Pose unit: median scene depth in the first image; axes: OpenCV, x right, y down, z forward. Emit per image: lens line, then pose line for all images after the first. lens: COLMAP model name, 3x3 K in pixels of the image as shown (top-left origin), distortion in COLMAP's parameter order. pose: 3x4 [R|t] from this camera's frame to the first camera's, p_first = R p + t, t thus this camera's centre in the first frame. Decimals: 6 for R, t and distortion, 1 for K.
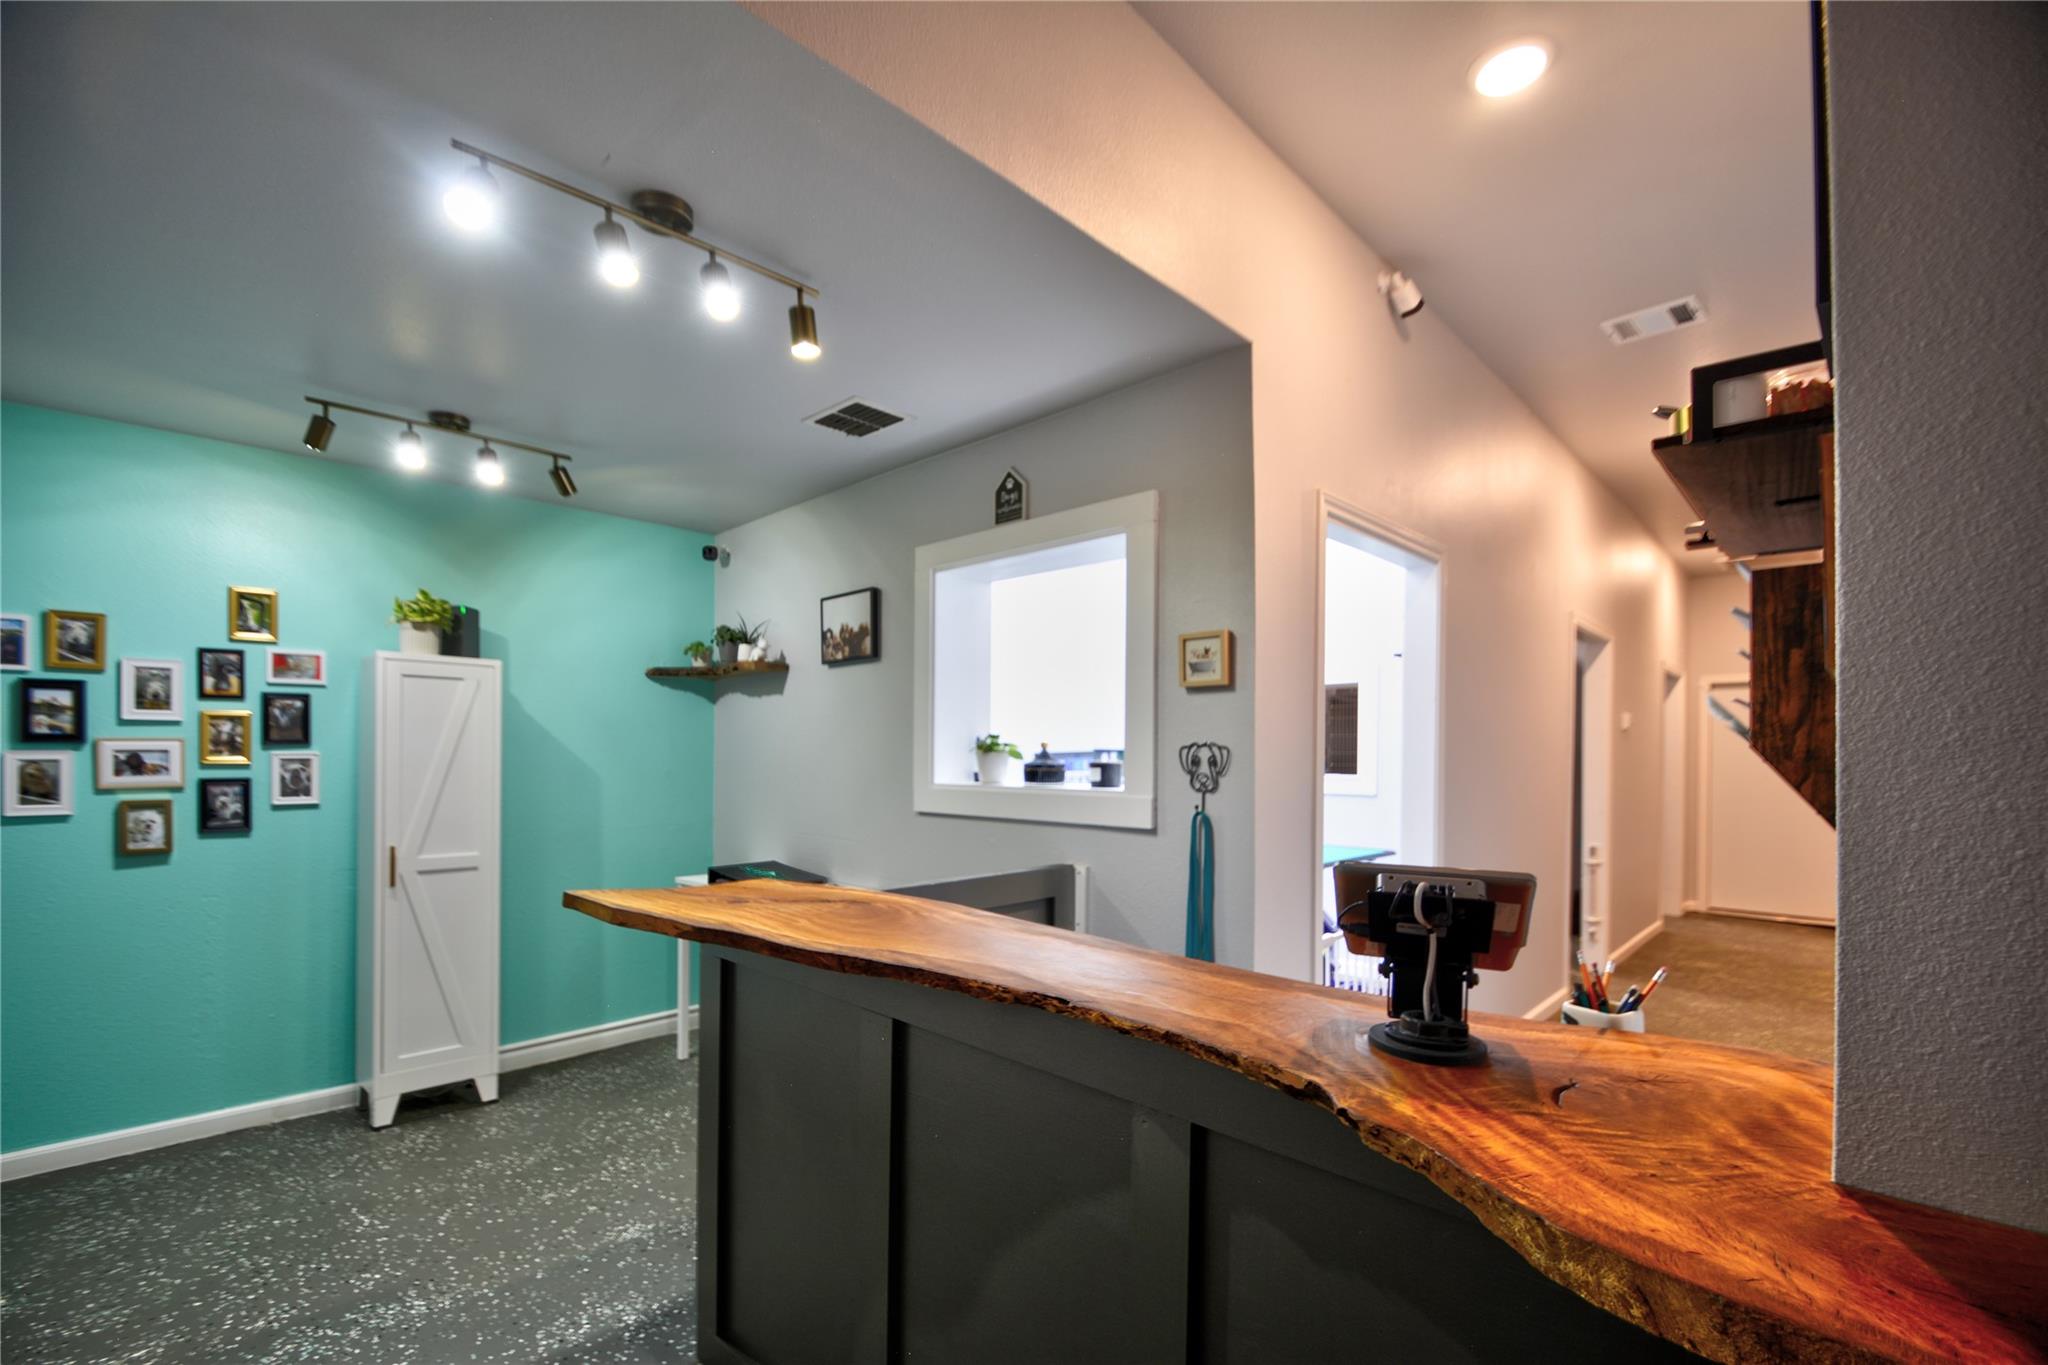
lens RADIAL K [[894.8, 0, 1016.4], [0, 894.8, 755.1], [0, 0, 1]] dist [-0.021186, -0.000145]
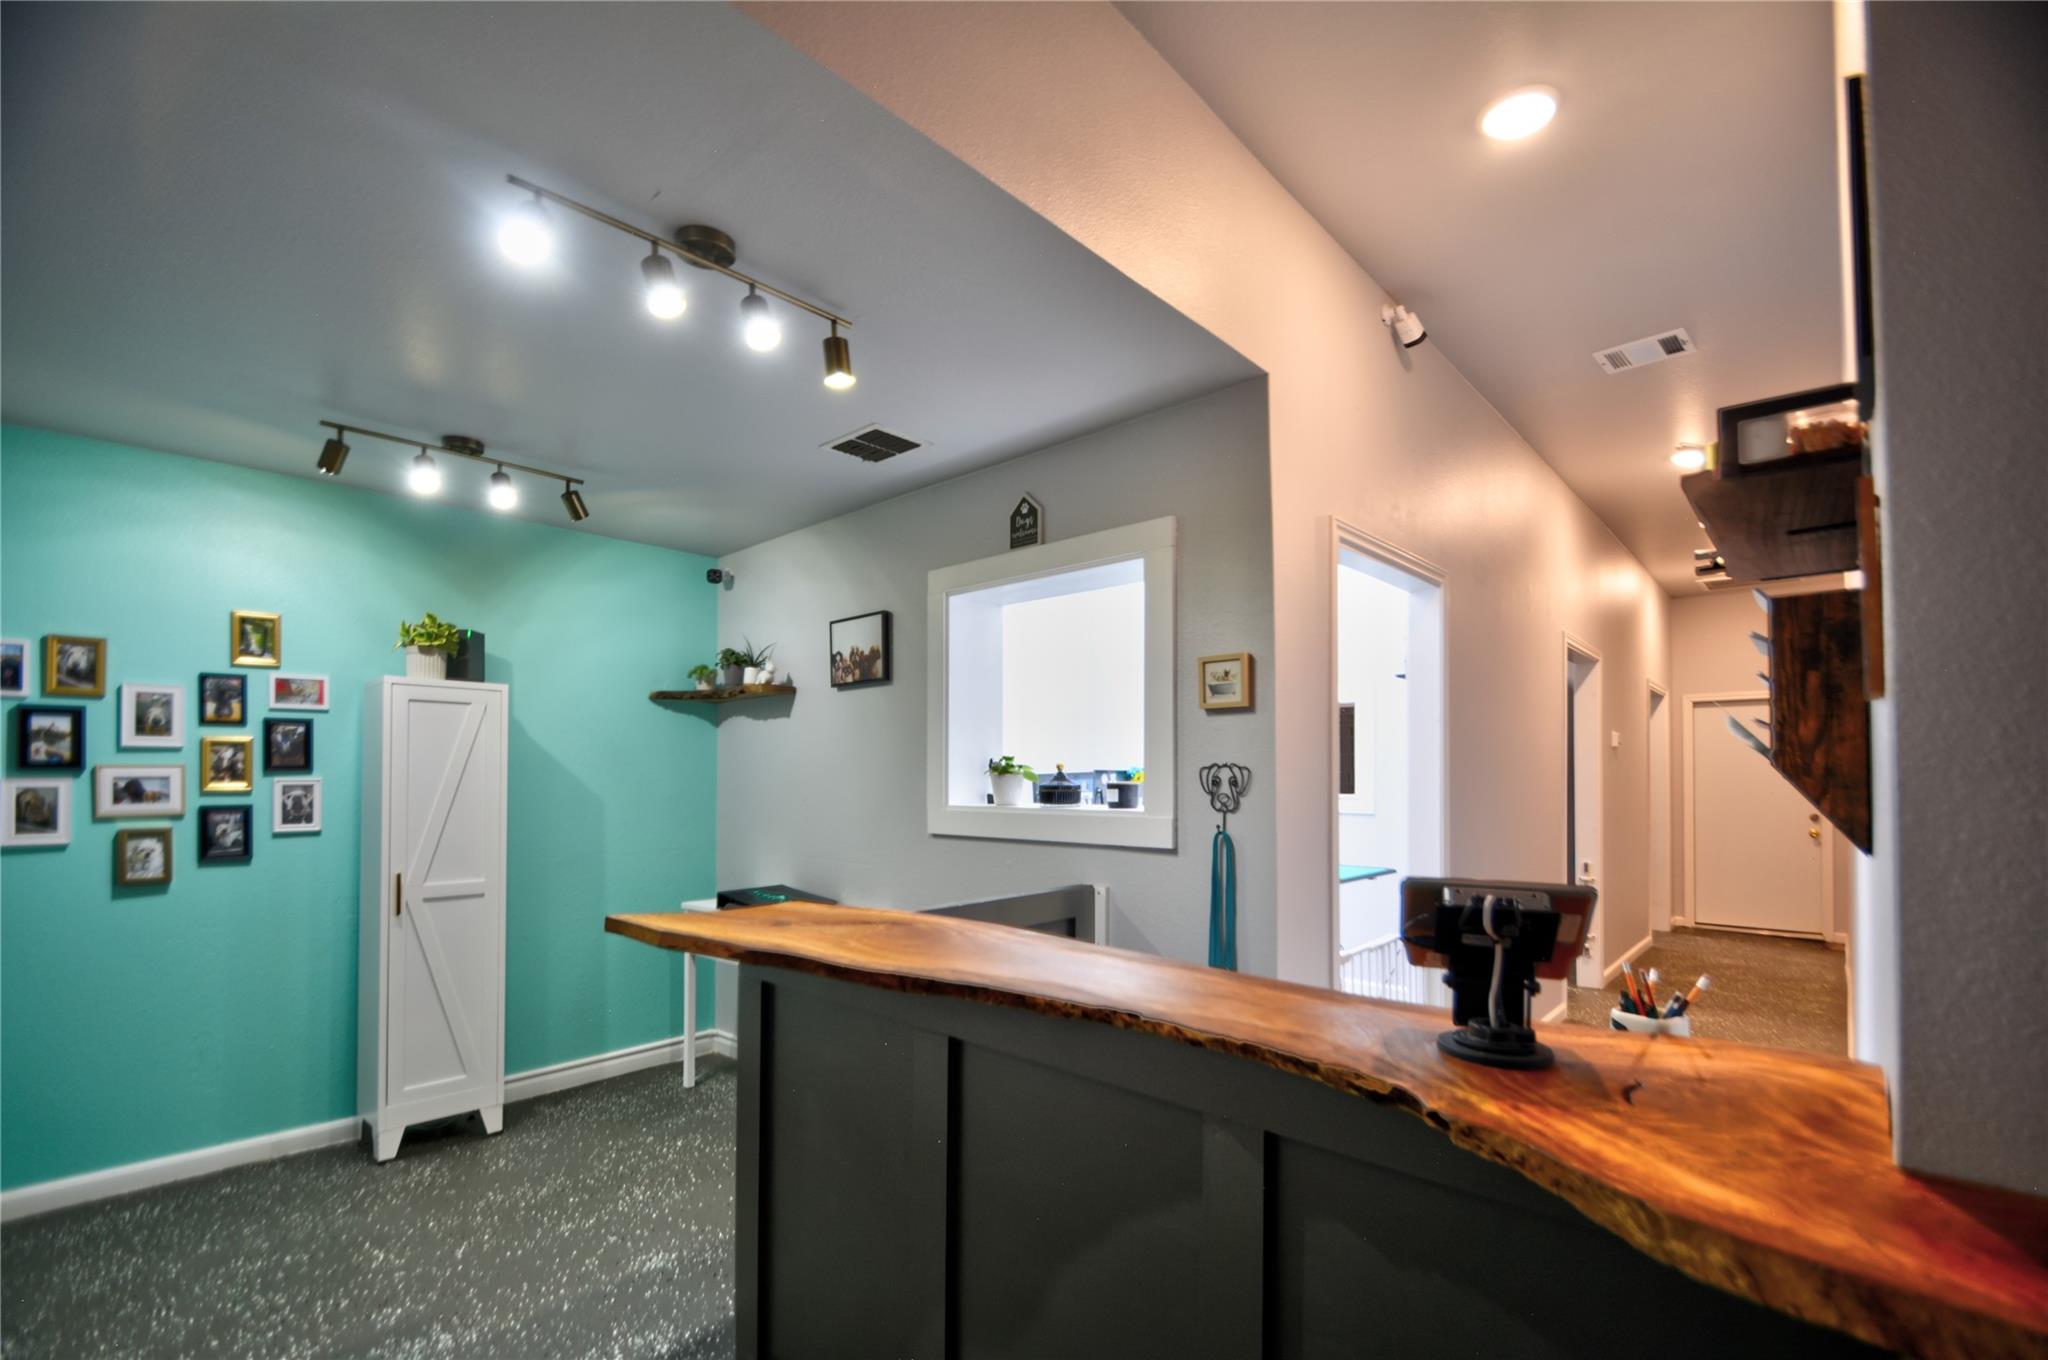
lens RADIAL K [[903.2, 0, 1023.0], [0, 903.2, 759.3], [0, 0, 1]] dist [-0.020137, -0.000972]
pose [[0.999626, -0.006100, 0.026667, -0.044604], [0.006608, 0.999798, -0.019005, -0.000657], [-0.026545, 0.019174, 0.999464, -0.018585]]
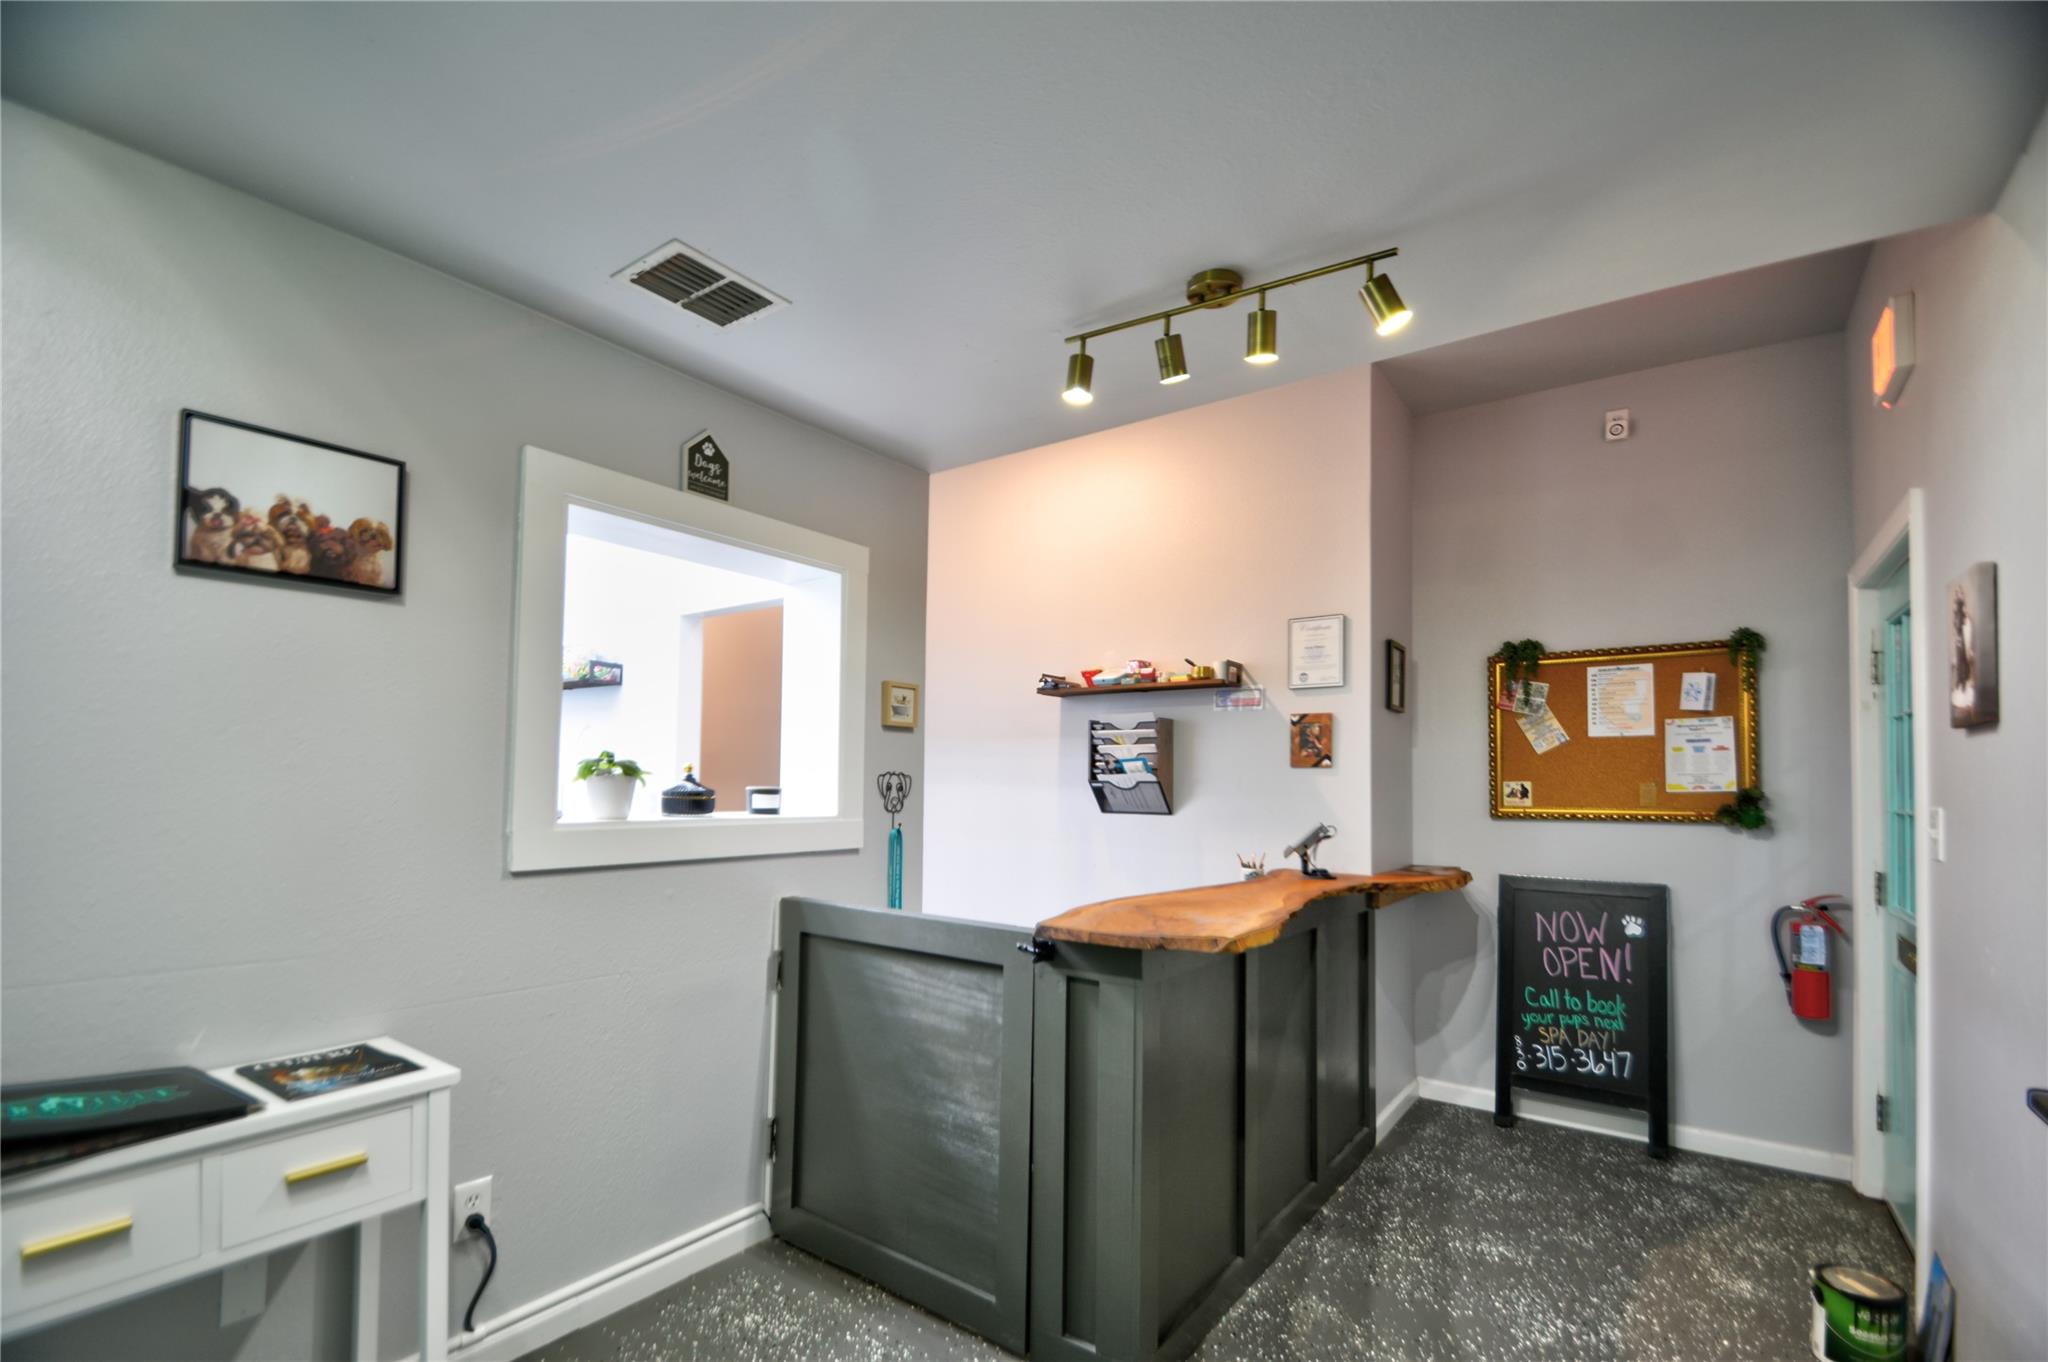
lens RADIAL K [[903.2, 0, 1023.0], [0, 903.2, 760.3], [0, 0, 1]] dist [-0.020137, -0.000972]
pose [[-0.140359, 0.021784, 0.989861, -1.000937], [-0.009763, 0.999679, -0.023385, -0.002608], [-0.990053, -0.012946, -0.140101, 0.962381]]
